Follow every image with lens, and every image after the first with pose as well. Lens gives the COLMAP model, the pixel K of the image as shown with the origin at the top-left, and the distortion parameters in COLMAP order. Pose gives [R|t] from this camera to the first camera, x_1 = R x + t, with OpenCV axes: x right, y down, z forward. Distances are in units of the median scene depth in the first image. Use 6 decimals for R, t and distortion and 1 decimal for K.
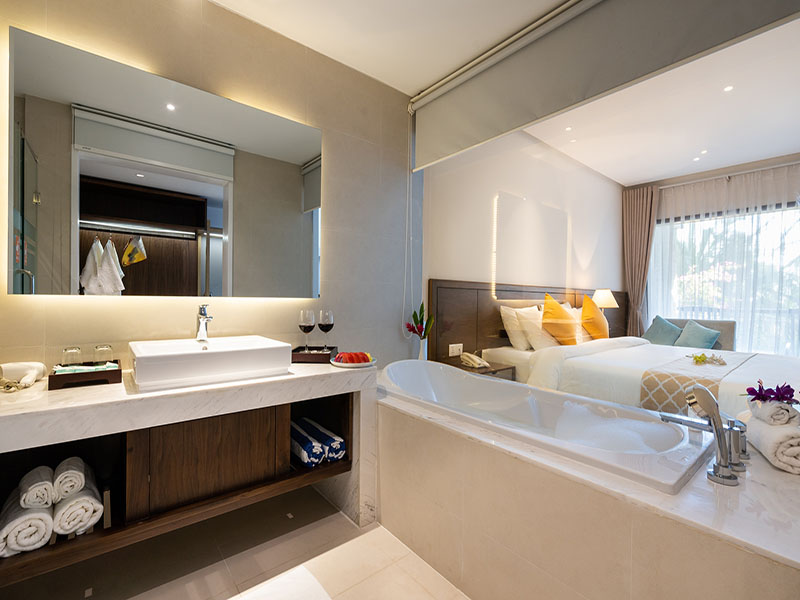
lens RADIAL K [[363.6, 0, 394.3], [0, 363.6, 301.9], [0, 0, 1]] dist [-0.000070, 0.000380]
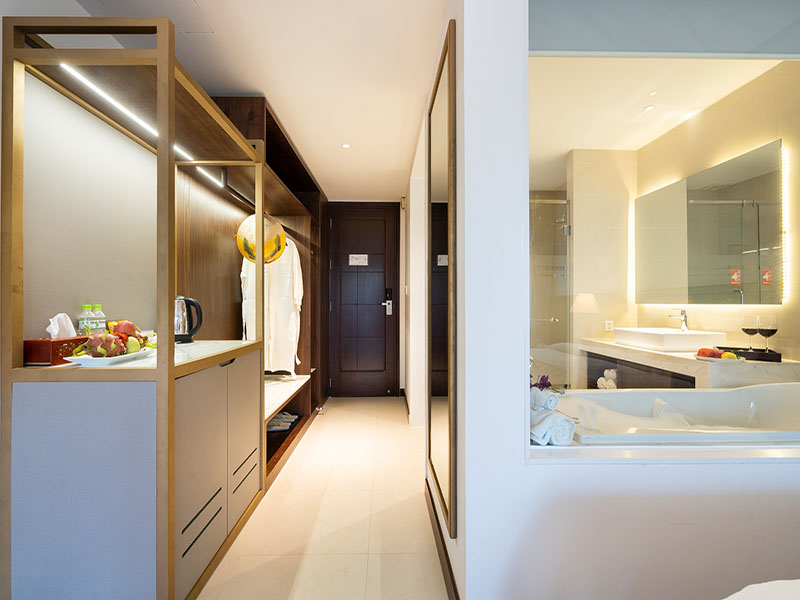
lens RADIAL K [[363.6, 0, 394.3], [0, 363.6, 301.9], [0, 0, 1]] dist [-0.000070, 0.000380]
pose [[-0.610929, -0.015792, -0.791528, 1.128006], [-0.015773, 0.999845, -0.007775, 0.007307], [0.791529, 0.007734, -0.611083, 0.690406]]
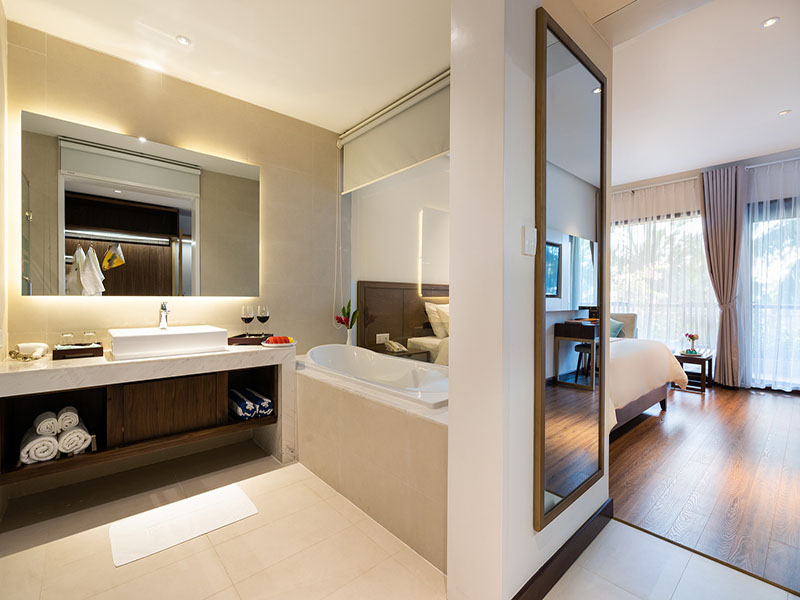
lens RADIAL K [[363.6, 0, 394.3], [0, 363.6, 301.9], [0, 0, 1]] dist [-0.000070, 0.000380]
pose [[0.999432, -0.007936, 0.032740, 0.209752], [0.007805, 0.999961, 0.004121, 0.005603], [-0.032772, -0.003863, 0.999455, -0.279784]]
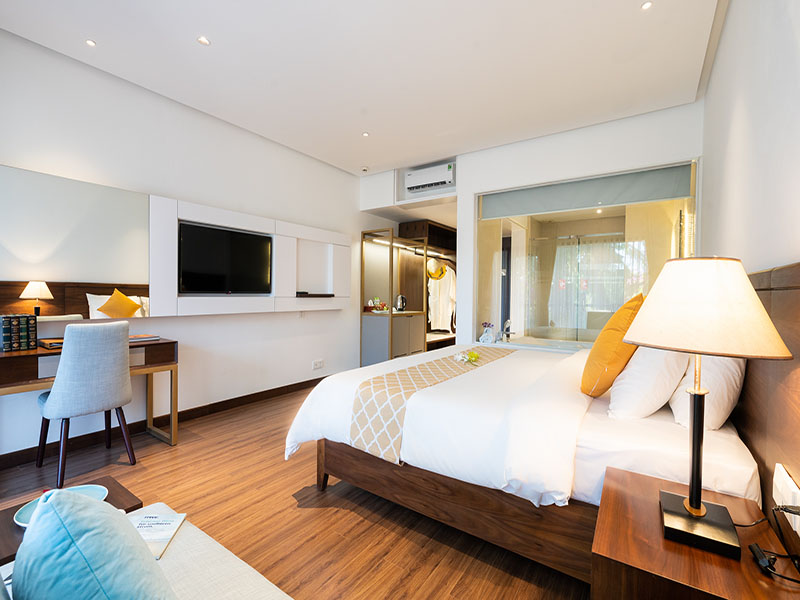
lens RADIAL K [[363.6, 0, 394.3], [0, 363.6, 301.9], [0, 0, 1]] dist [-0.000070, 0.000380]
pose [[-0.961629, -0.020882, -0.273557, 1.468469], [-0.029029, 0.999246, 0.025769, -0.021359], [0.272813, 0.032721, -0.961511, 2.125662]]
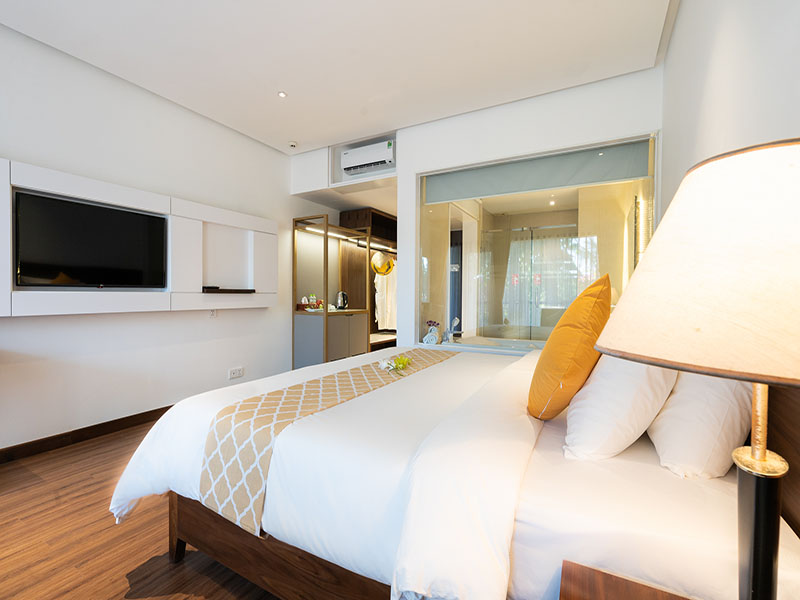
lens RADIAL K [[363.6, 0, 394.3], [0, 363.6, 301.9], [0, 0, 1]] dist [-0.000070, 0.000380]
pose [[-0.929310, -0.014895, -0.369001, 1.271644], [-0.024719, 0.999454, 0.021909, 0.000441], [0.368473, 0.029482, -0.929171, 1.936229]]
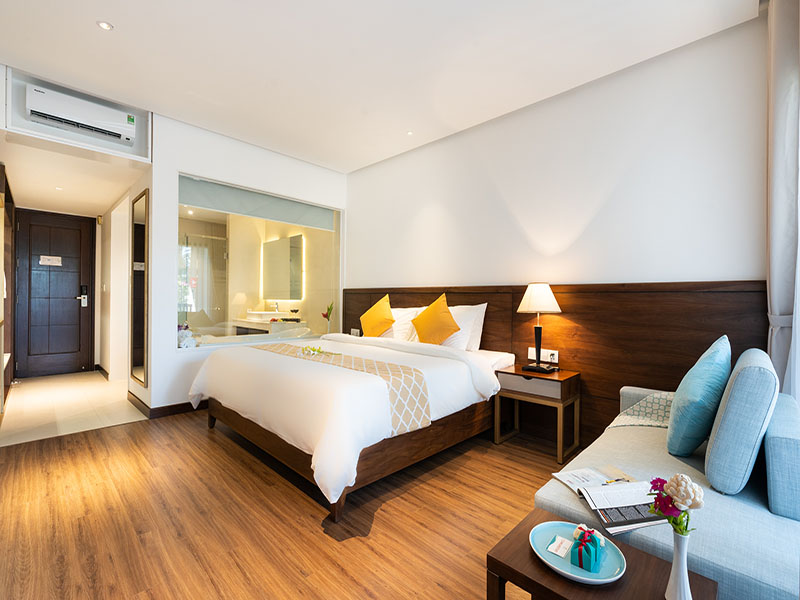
lens RADIAL K [[363.6, 0, 394.3], [0, 363.6, 301.9], [0, 0, 1]] dist [-0.000070, 0.000380]
pose [[0.106009, -0.007907, -0.994334, 2.175140], [-0.018071, 0.999788, -0.009877, 0.015892], [0.994201, 0.019015, 0.105844, 1.247216]]
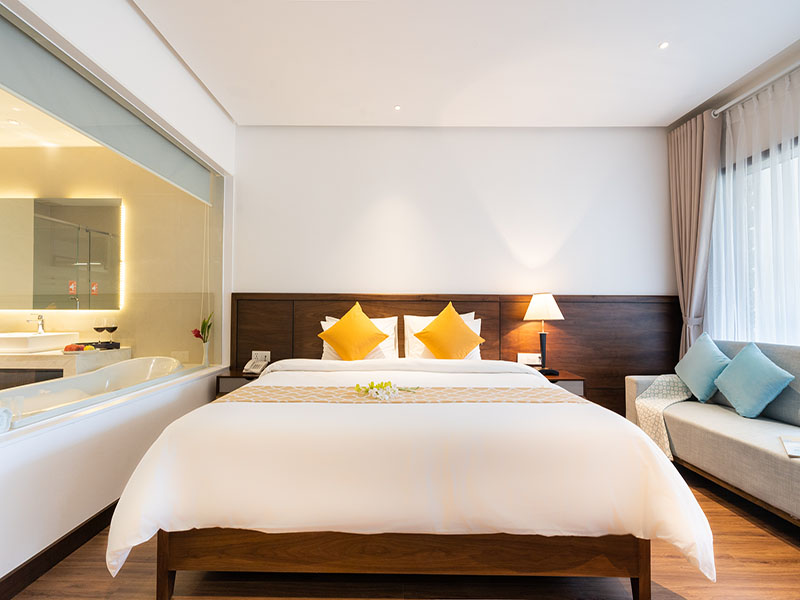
lens RADIAL K [[363.6, 0, 394.3], [0, 363.6, 301.9], [0, 0, 1]] dist [-0.000070, 0.000380]
pose [[0.772957, -0.023981, -0.634005, 1.458671], [0.001251, 0.999341, -0.036275, 0.011708], [0.634457, 0.027246, 0.772478, 0.505206]]
